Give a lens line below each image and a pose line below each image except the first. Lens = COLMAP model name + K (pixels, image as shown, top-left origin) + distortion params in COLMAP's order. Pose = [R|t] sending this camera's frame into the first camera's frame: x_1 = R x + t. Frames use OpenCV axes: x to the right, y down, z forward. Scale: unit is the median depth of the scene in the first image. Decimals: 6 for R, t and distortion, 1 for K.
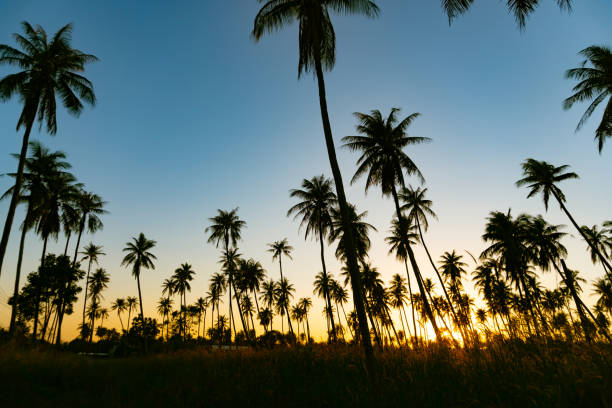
lens RADIAL K [[381.1, 0, 306.0], [0, 381.1, 204.0], [0, 0, 1]] dist [-0.050127, -0.002912]
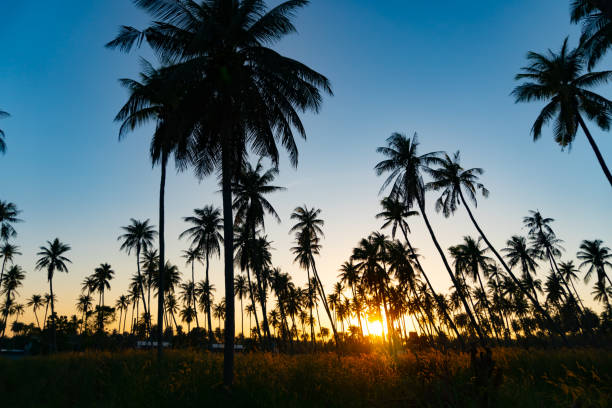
lens RADIAL K [[381.1, 0, 306.0], [0, 381.1, 204.0], [0, 0, 1]] dist [-0.050127, -0.002912]
pose [[0.986965, 0.046224, 0.154155, 0.061708], [-0.047999, 0.998817, 0.007815, -0.042012], [-0.153612, -0.015113, 0.988016, -0.093644]]
